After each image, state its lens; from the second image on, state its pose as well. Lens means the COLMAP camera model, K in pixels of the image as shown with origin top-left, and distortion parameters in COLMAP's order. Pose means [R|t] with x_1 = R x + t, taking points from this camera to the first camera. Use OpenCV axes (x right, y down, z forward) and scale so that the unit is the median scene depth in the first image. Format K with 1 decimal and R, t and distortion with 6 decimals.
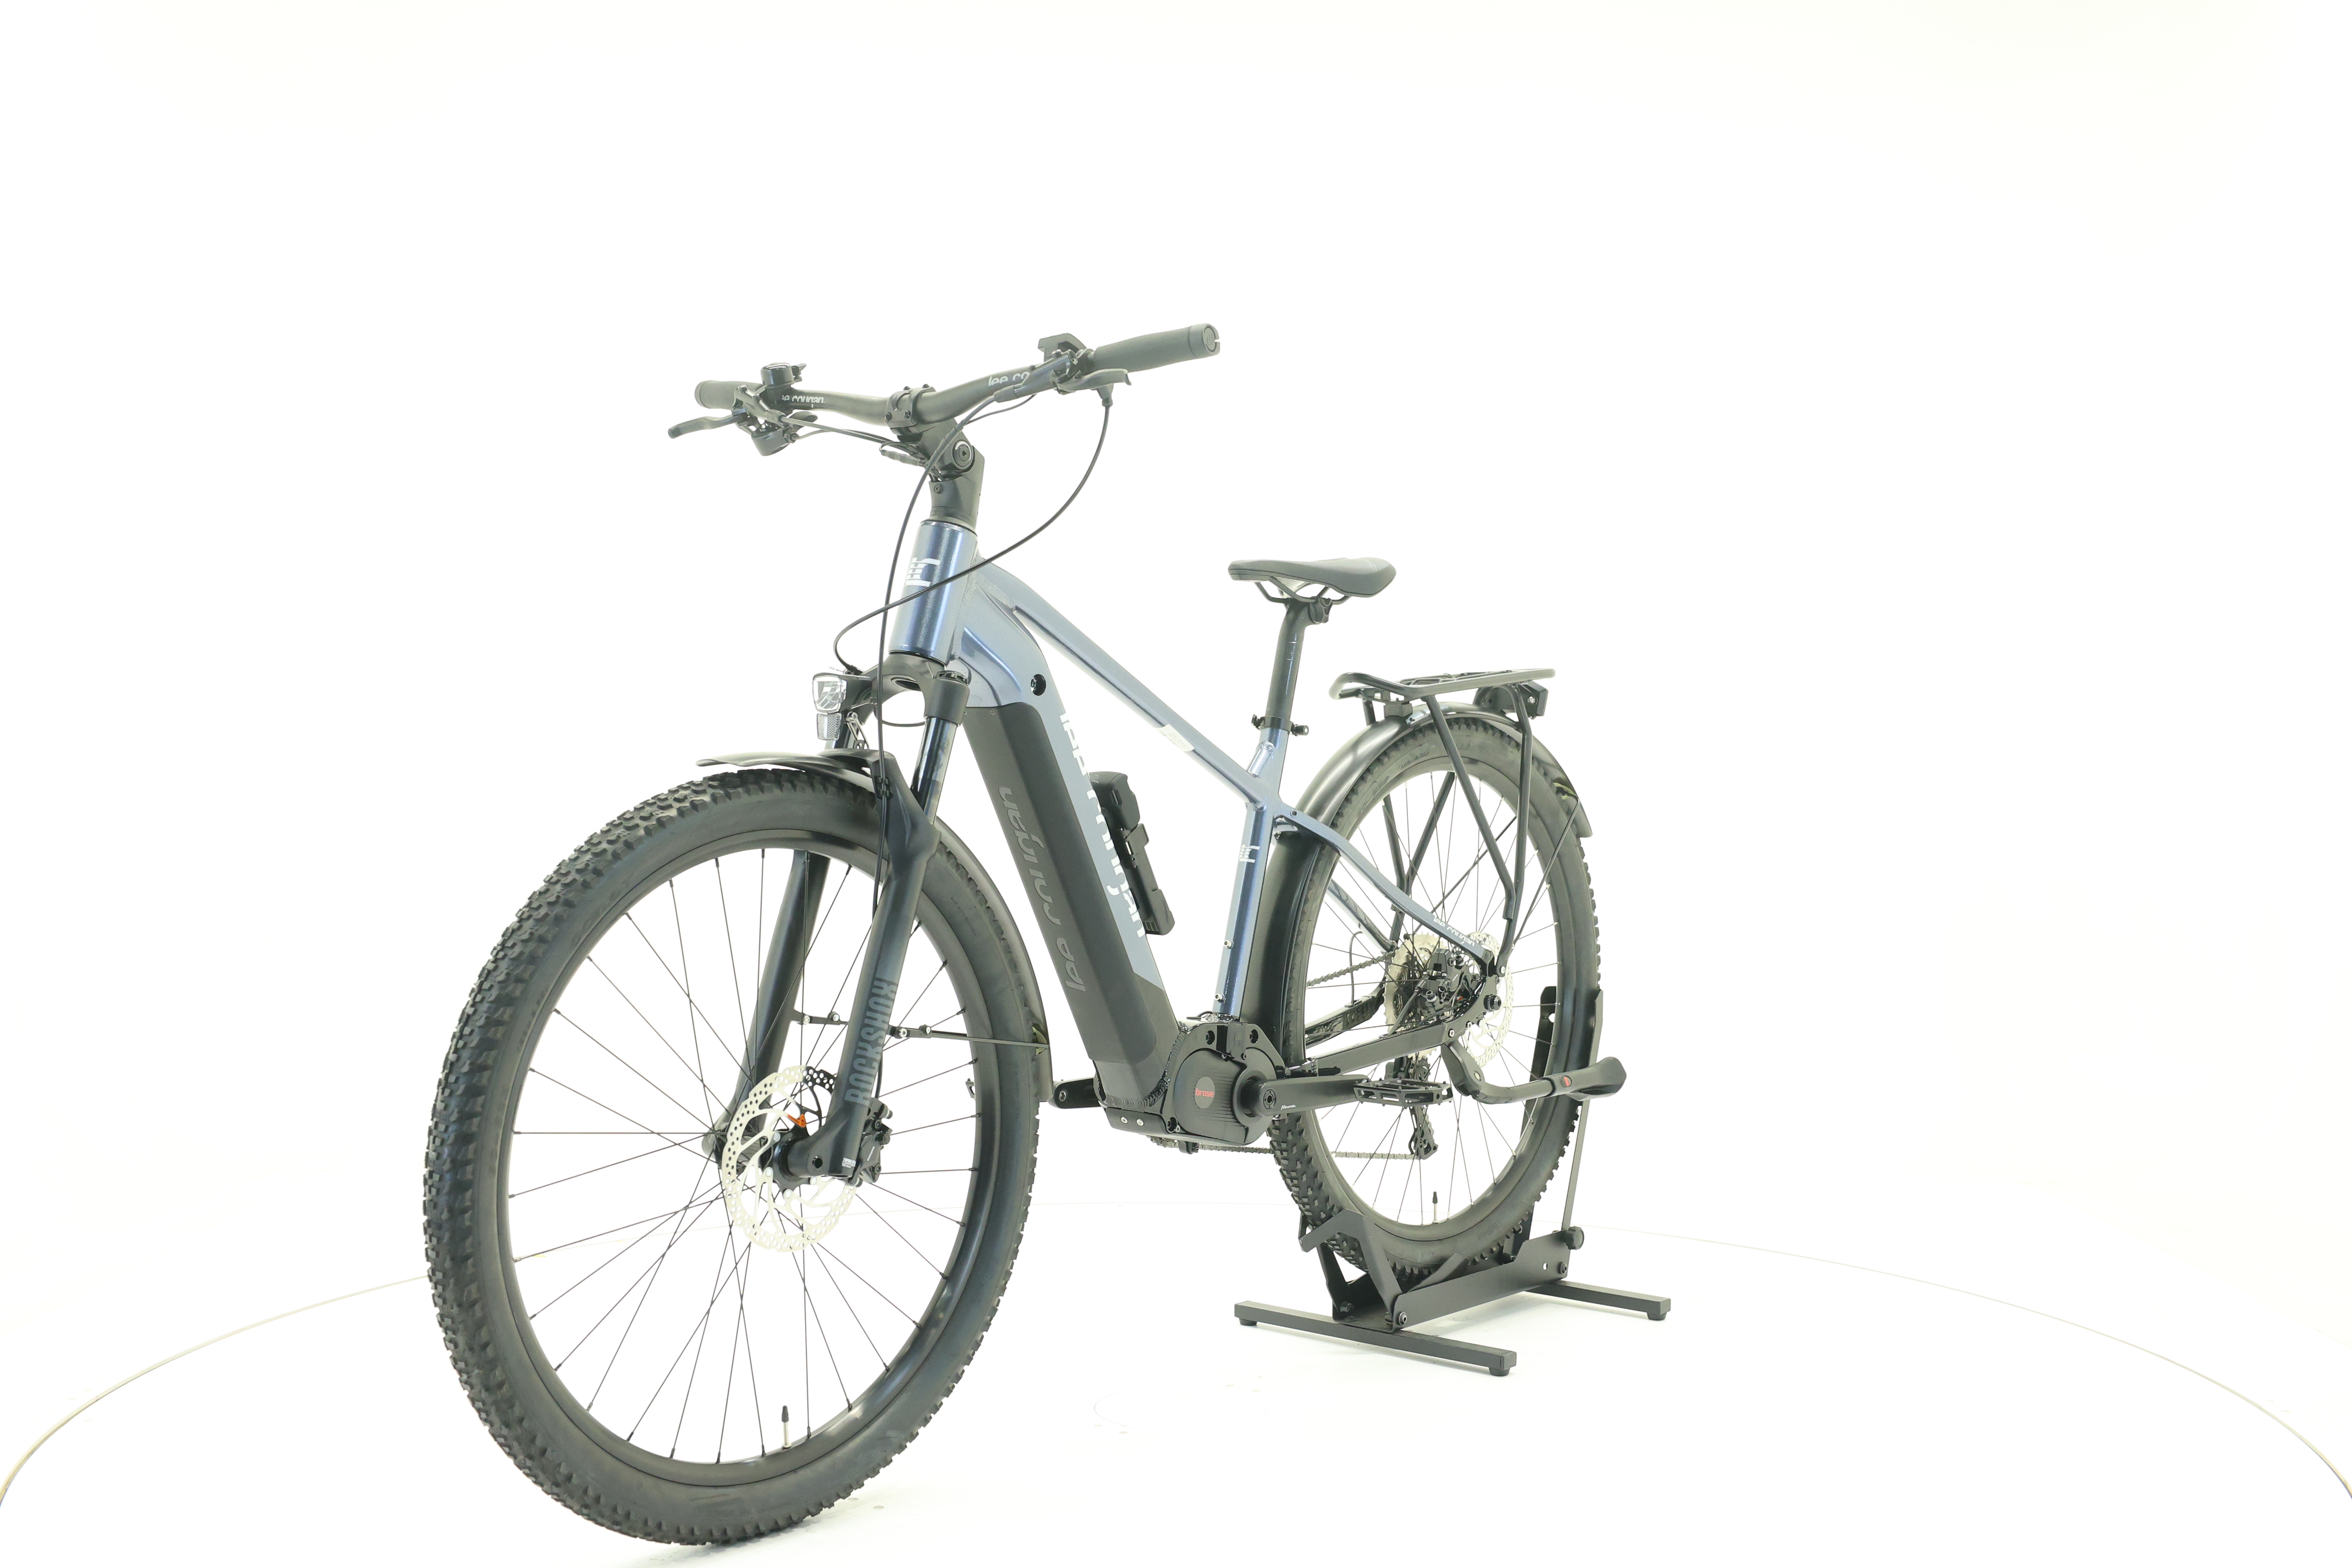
lens RADIAL K [[2577.7, 0, 1176.0], [0, 2577.7, 784.0], [0, 0, 1]] dist [0.011056, 0.004921]
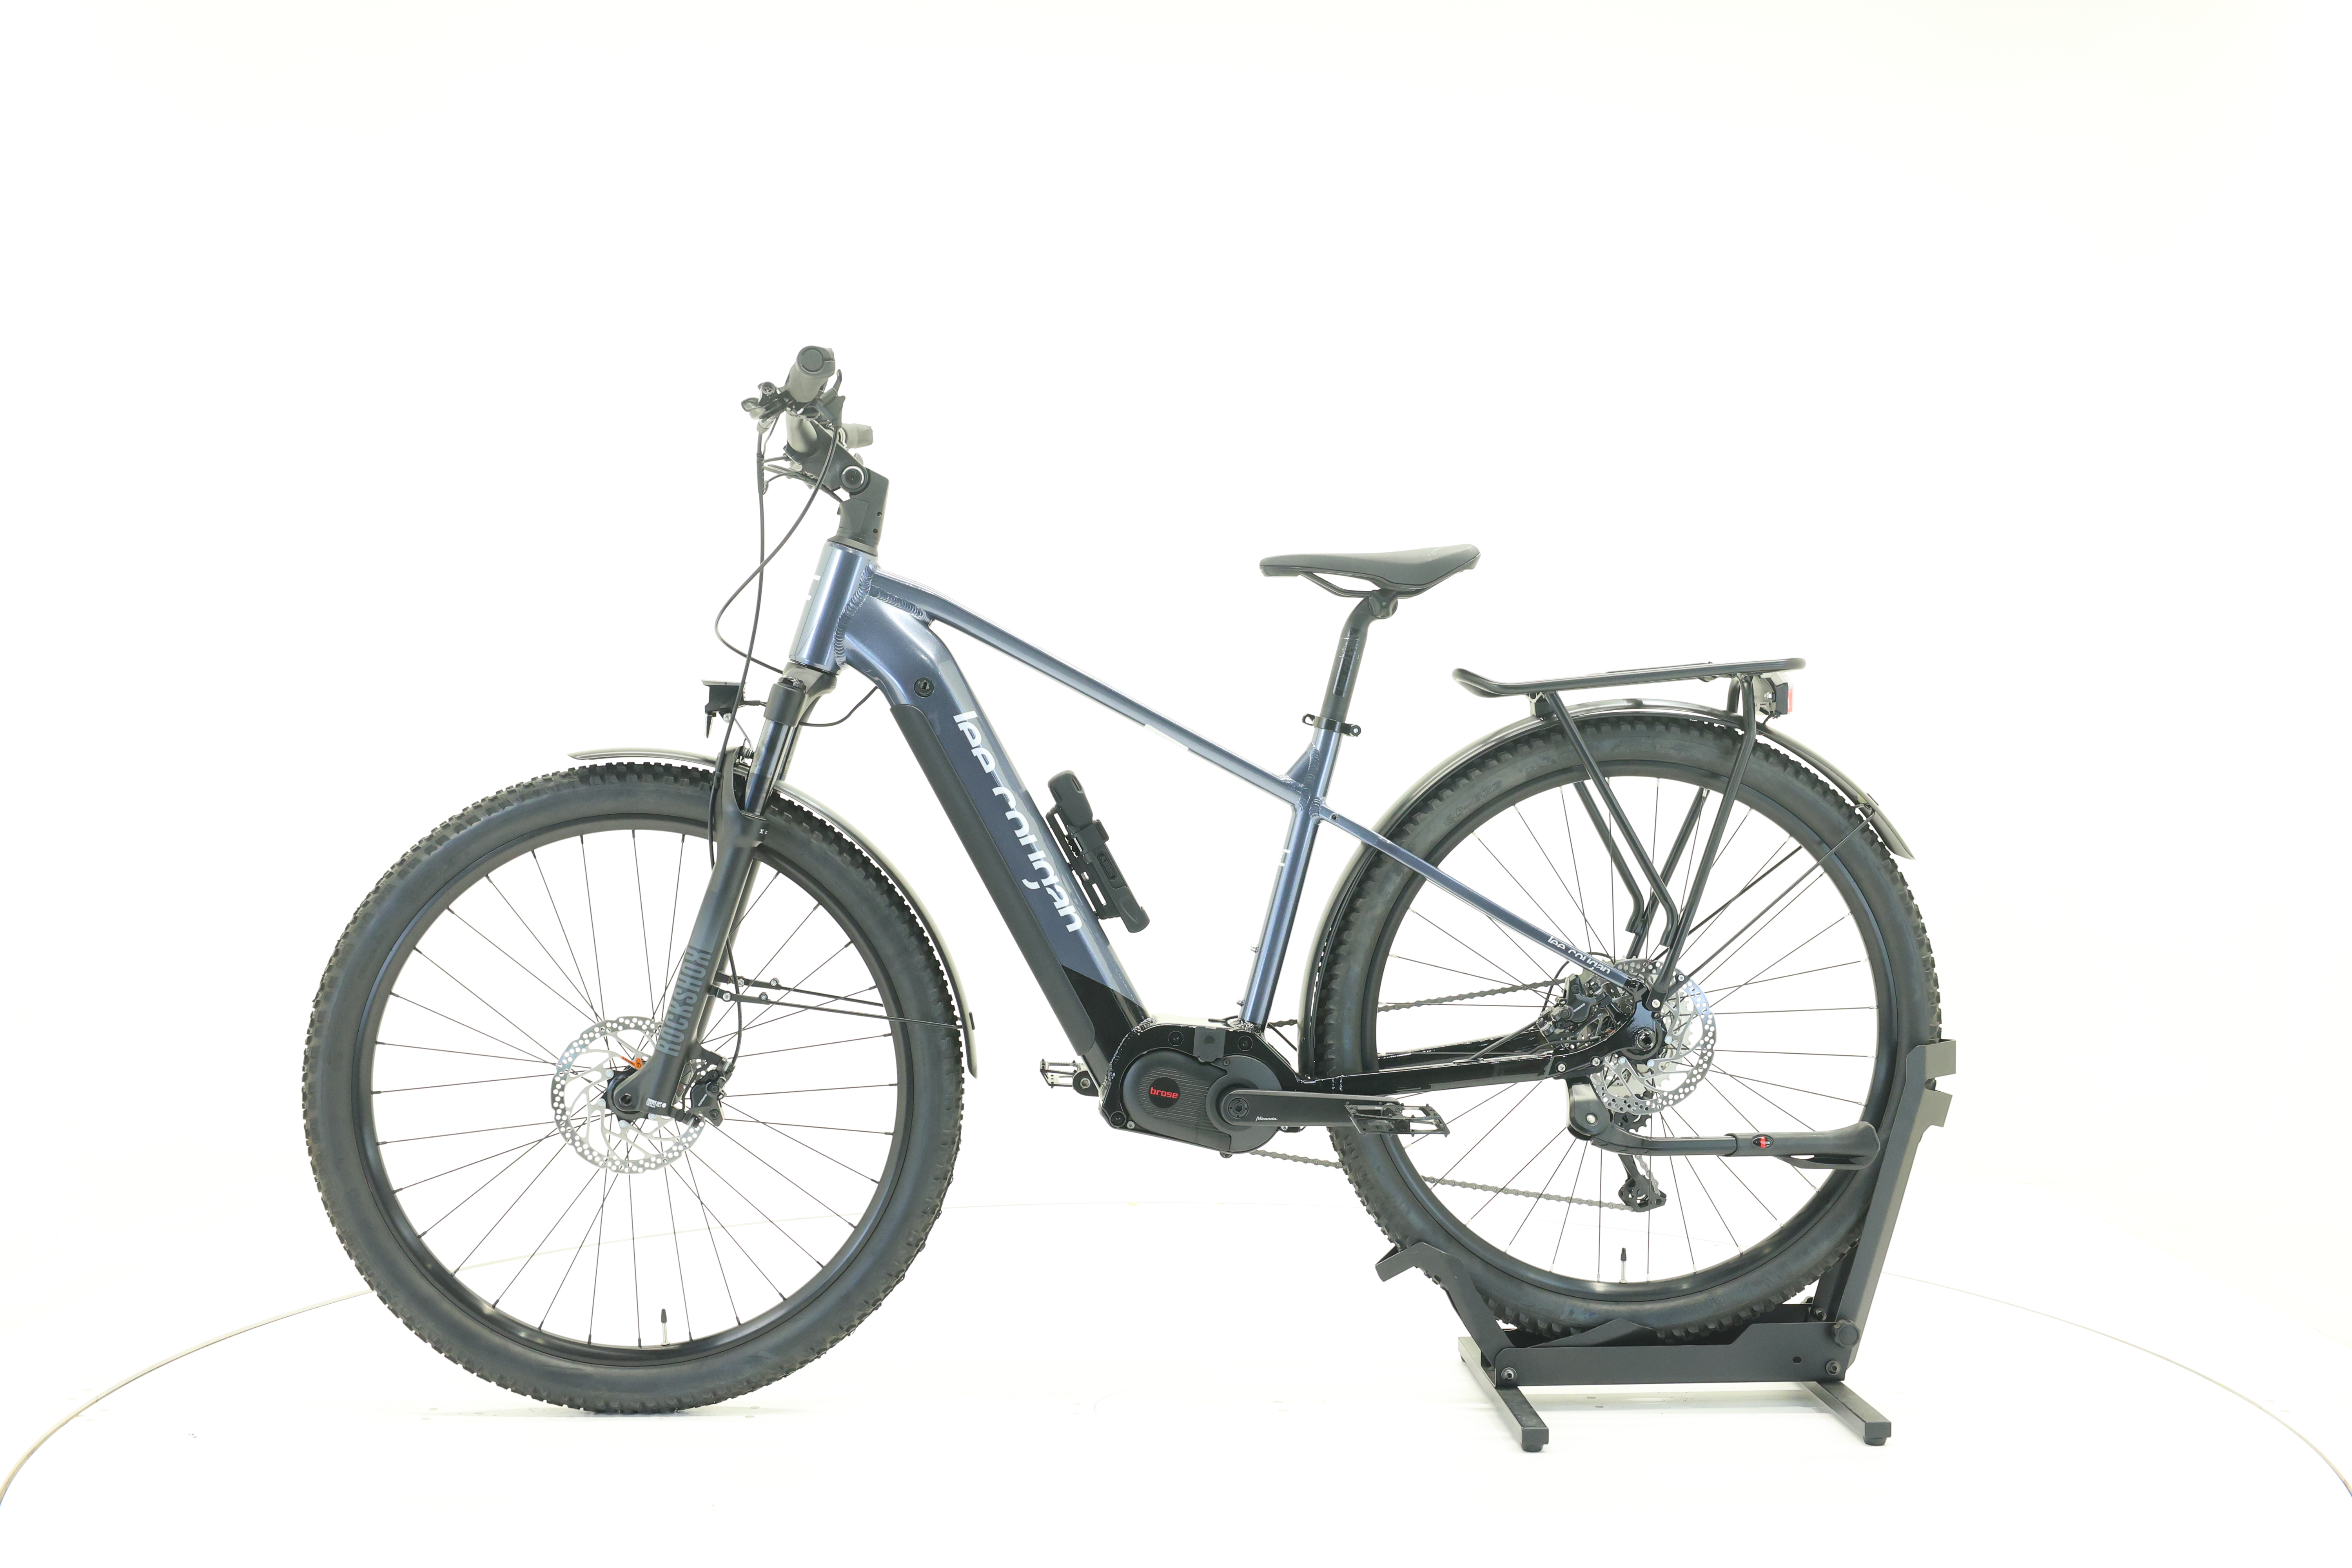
lens RADIAL K [[2577.7, 0, 1176.0], [0, 2577.7, 784.0], [0, 0, 1]] dist [0.011056, 0.004921]
pose [[0.693343, 0.013660, -0.720478, 0.769266], [-0.015906, 0.999867, 0.003651, -0.003823], [0.720432, 0.008929, 0.693468, 0.324180]]
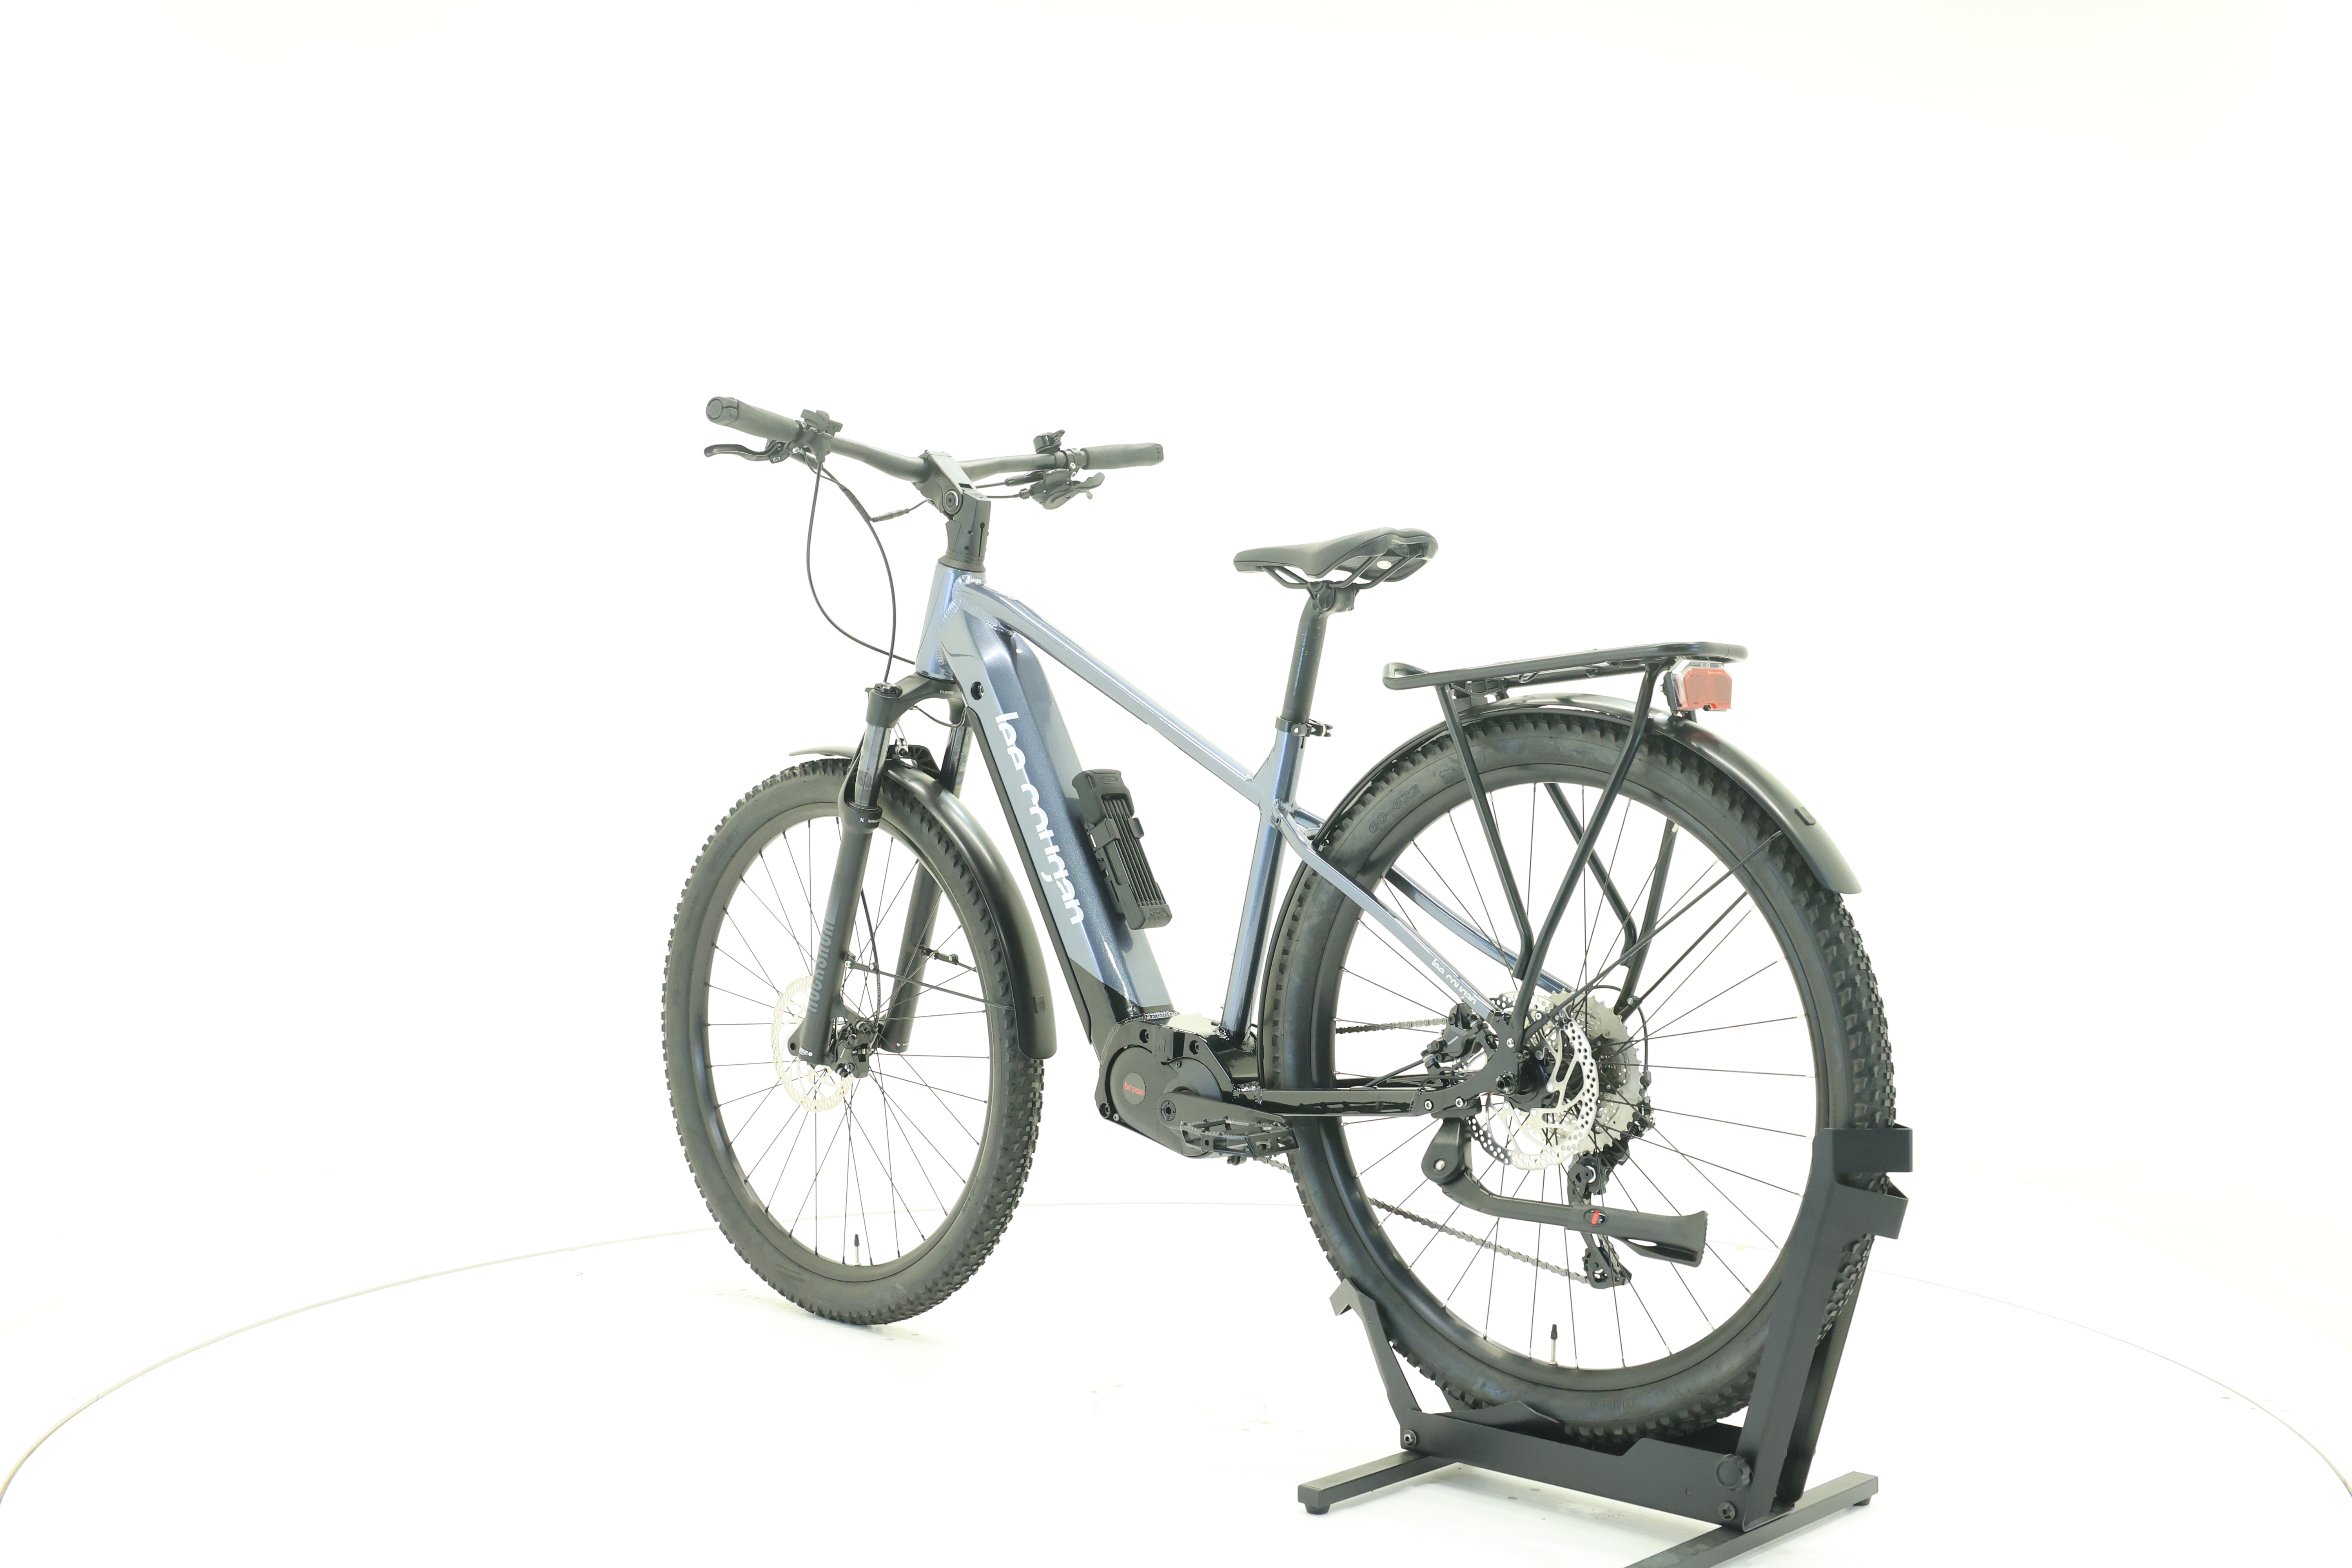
lens RADIAL K [[2577.7, 0, 1176.0], [0, 2577.7, 784.0], [0, 0, 1]] dist [0.011056, 0.004921]
pose [[-0.044799, 0.013867, -0.998900, 1.069064], [-0.028392, 0.999482, 0.015148, -0.016230], [0.998592, 0.029039, -0.044382, 1.111001]]
